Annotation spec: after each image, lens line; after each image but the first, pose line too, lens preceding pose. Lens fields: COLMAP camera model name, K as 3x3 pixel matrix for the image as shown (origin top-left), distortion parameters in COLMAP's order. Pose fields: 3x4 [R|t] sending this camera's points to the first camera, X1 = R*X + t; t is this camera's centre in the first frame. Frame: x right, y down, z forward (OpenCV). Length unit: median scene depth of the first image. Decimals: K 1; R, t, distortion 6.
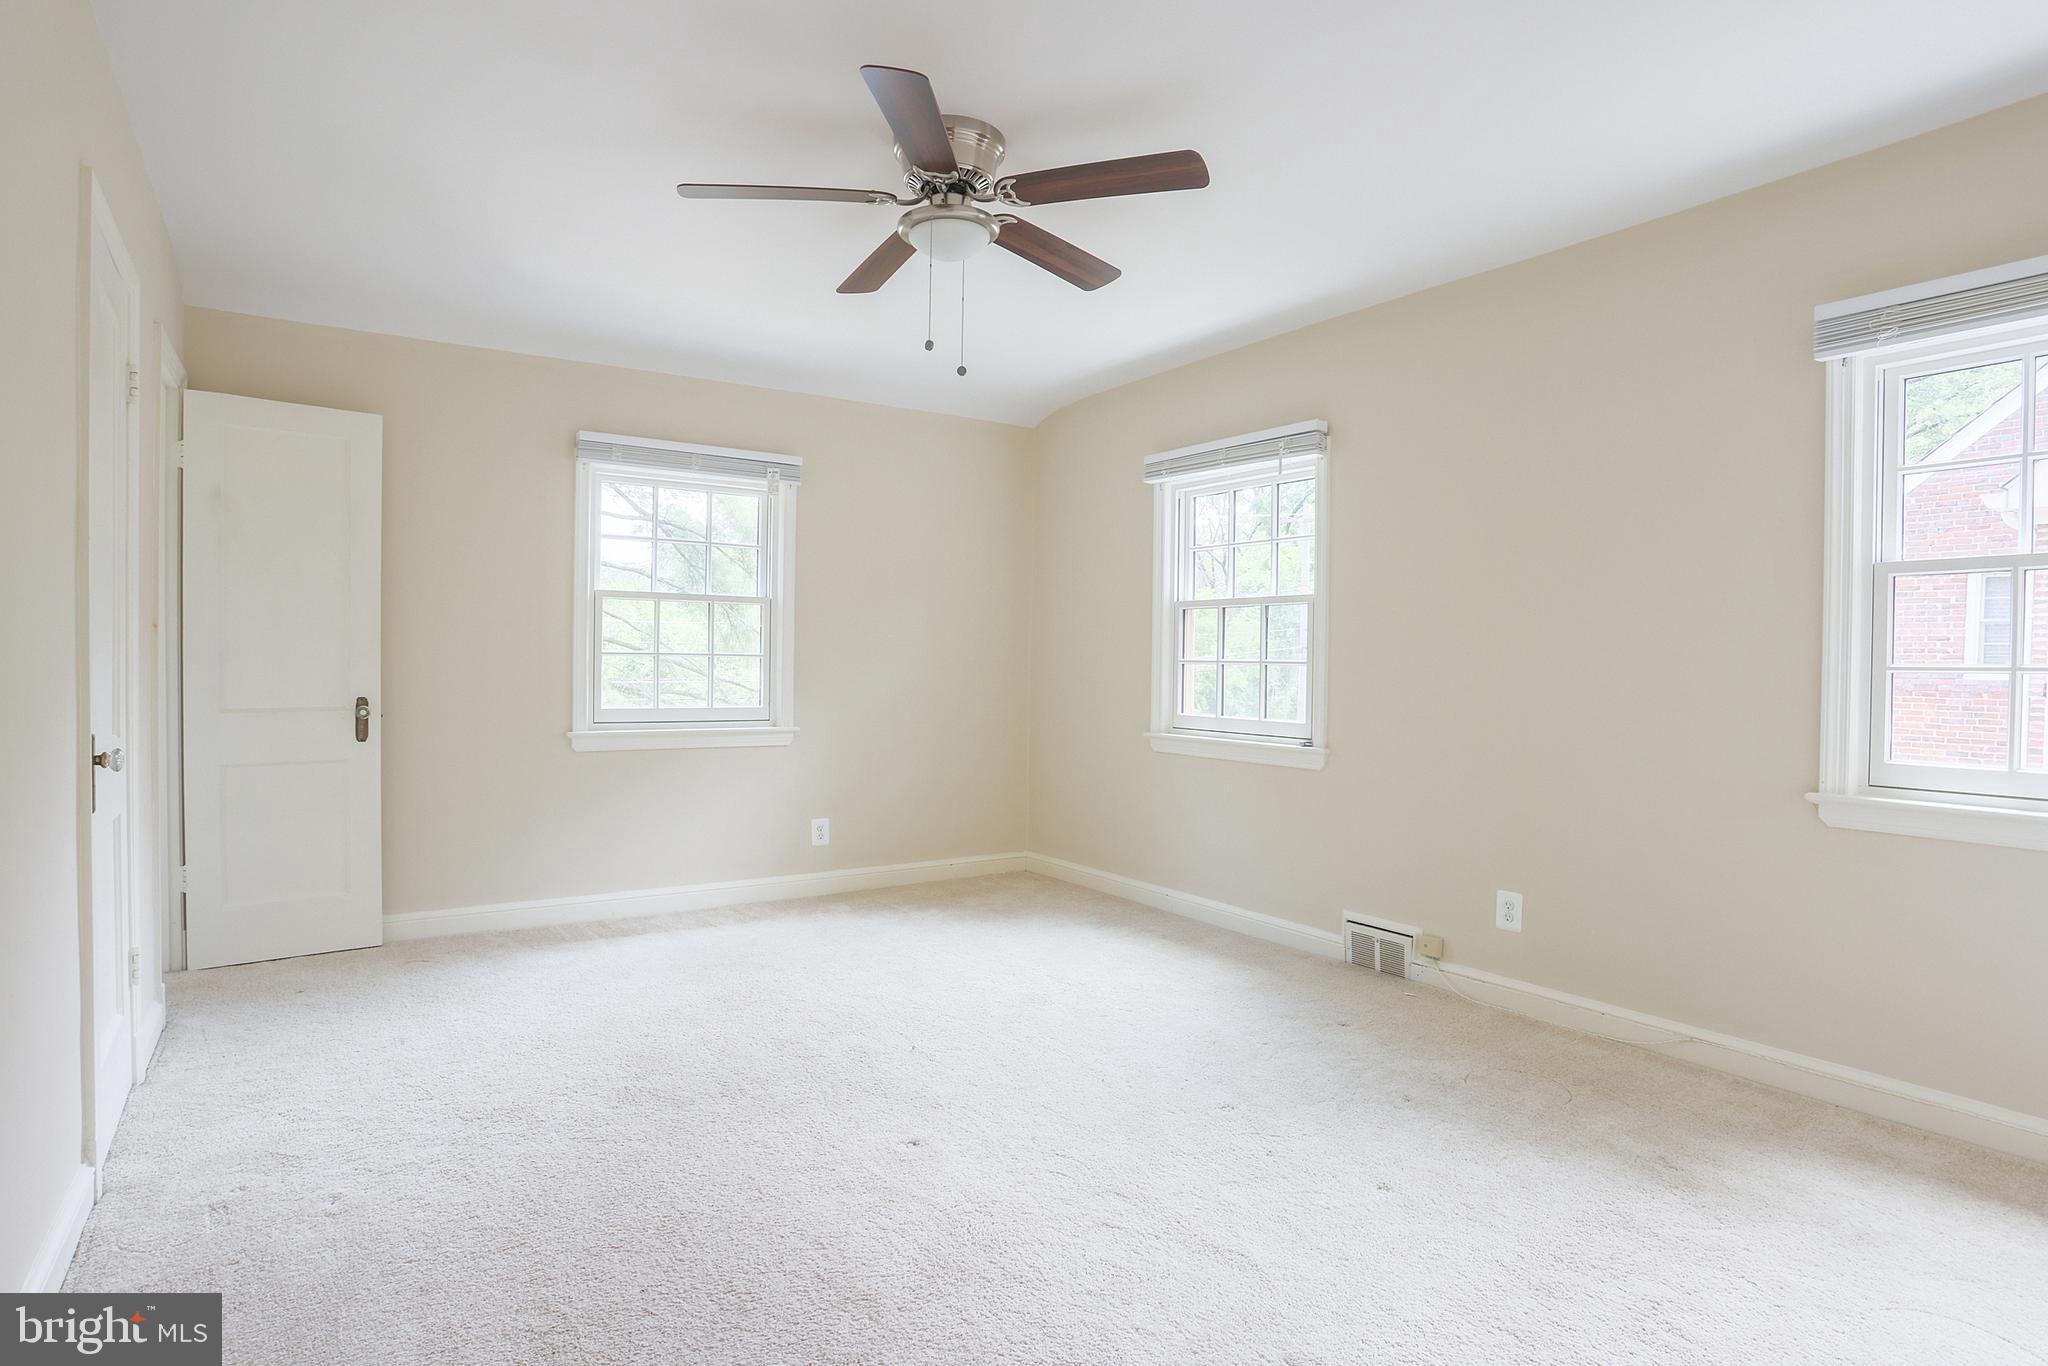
lens RADIAL K [[1116.7, 0, 1004.8], [0, 1116.7, 674.0], [0, 0, 1]] dist [-0.027562, 0.028060]
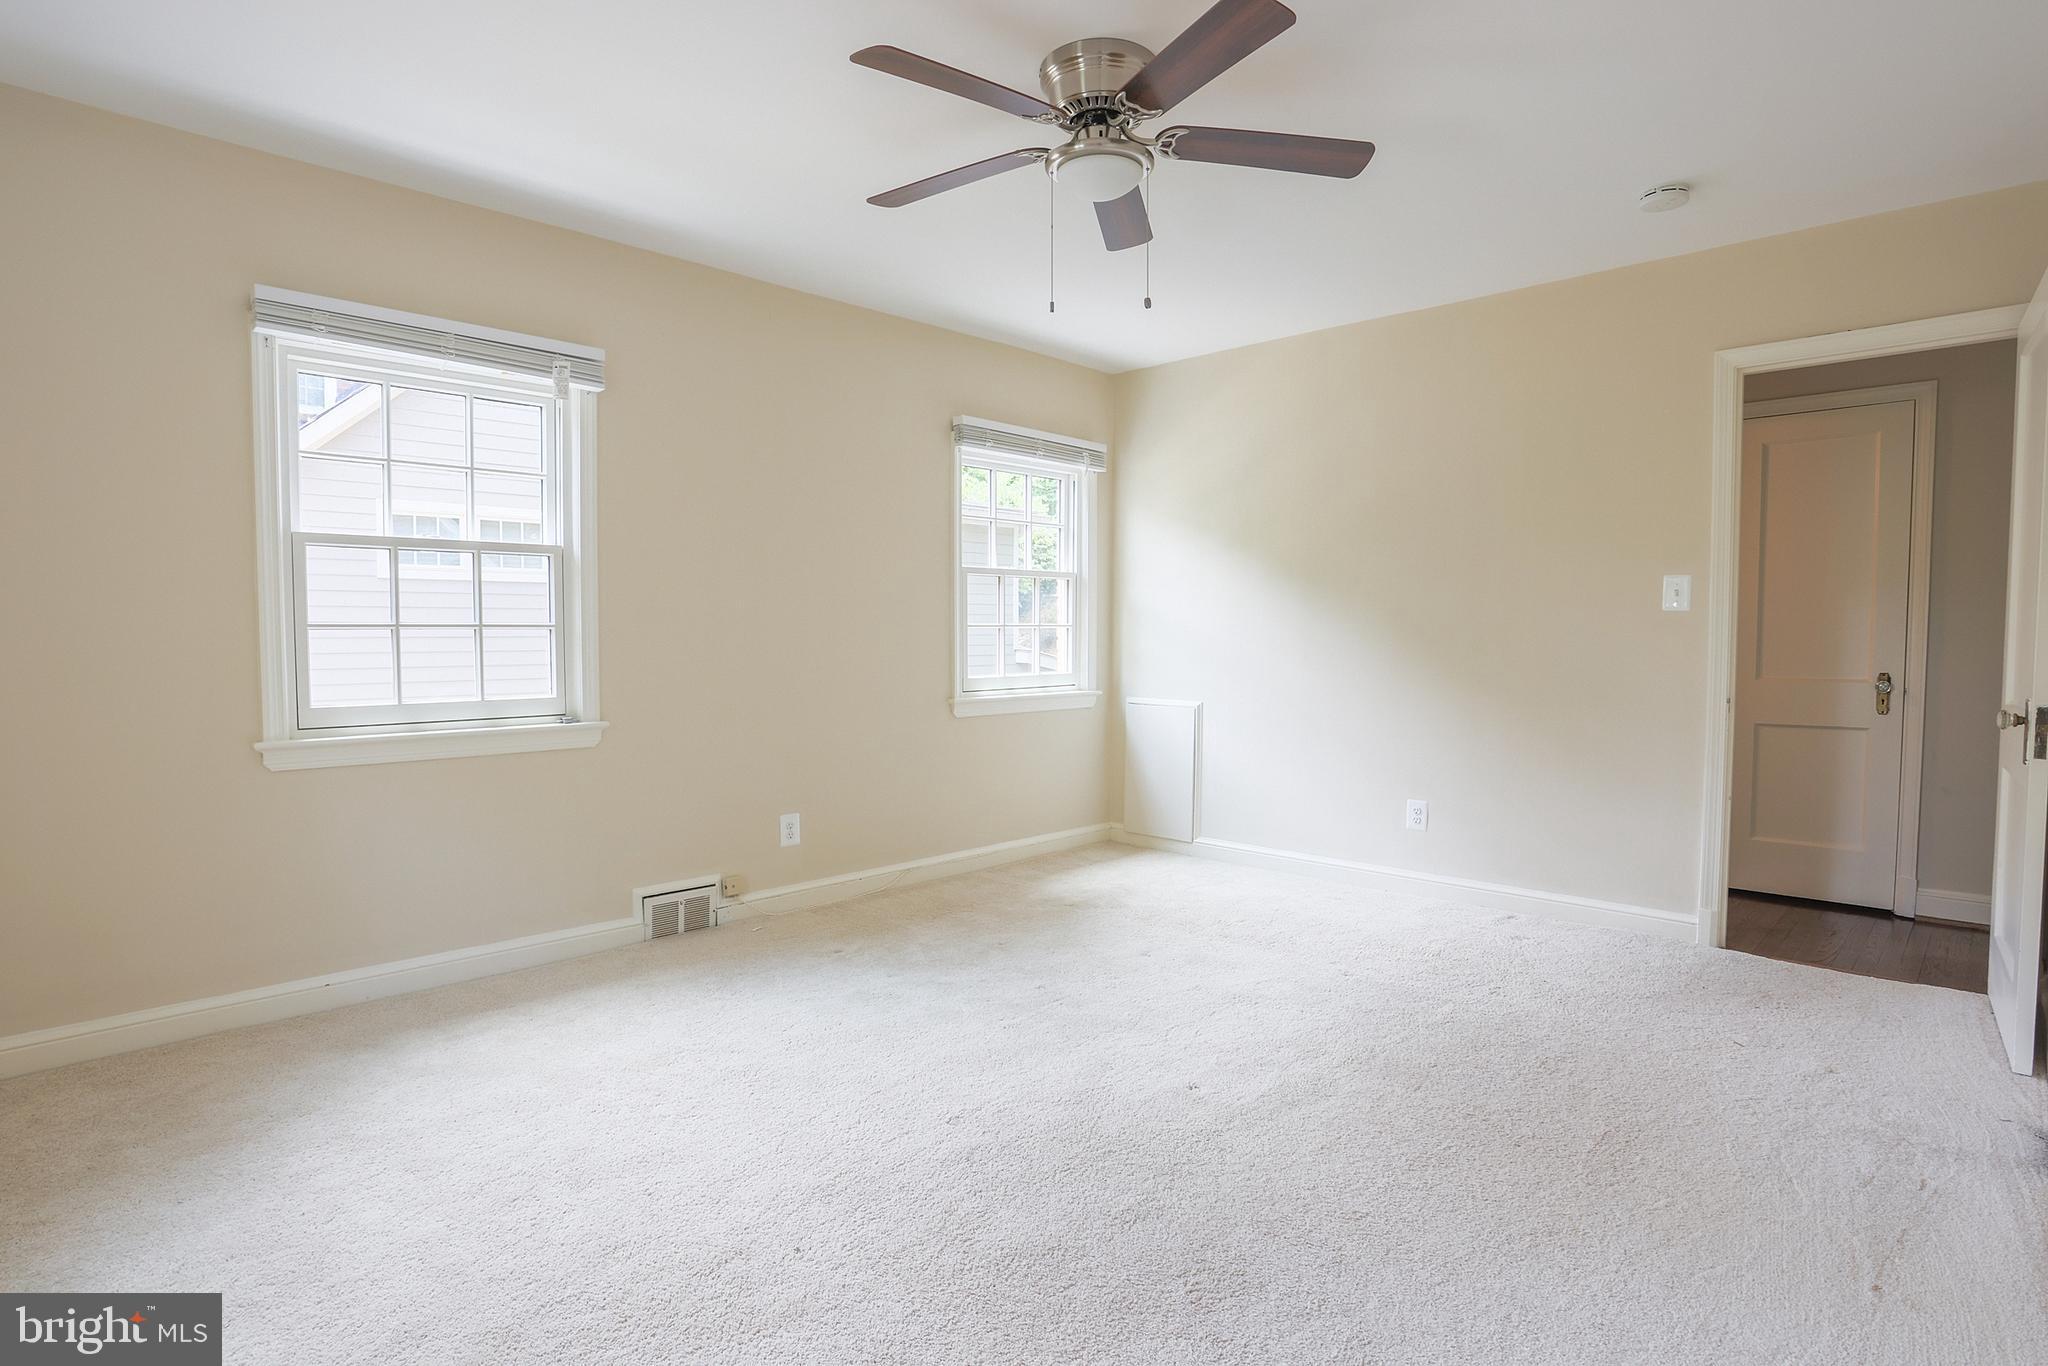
lens RADIAL K [[1069.3, 0, 1022.5], [0, 1069.3, 670.4], [0, 0, 1]] dist [-0.000423, 0.000731]
pose [[-0.202235, -0.054065, 0.977844, -0.654095], [0.004474, 0.998414, 0.056127, -0.022055], [-0.979327, 0.015726, -0.201672, 0.884069]]
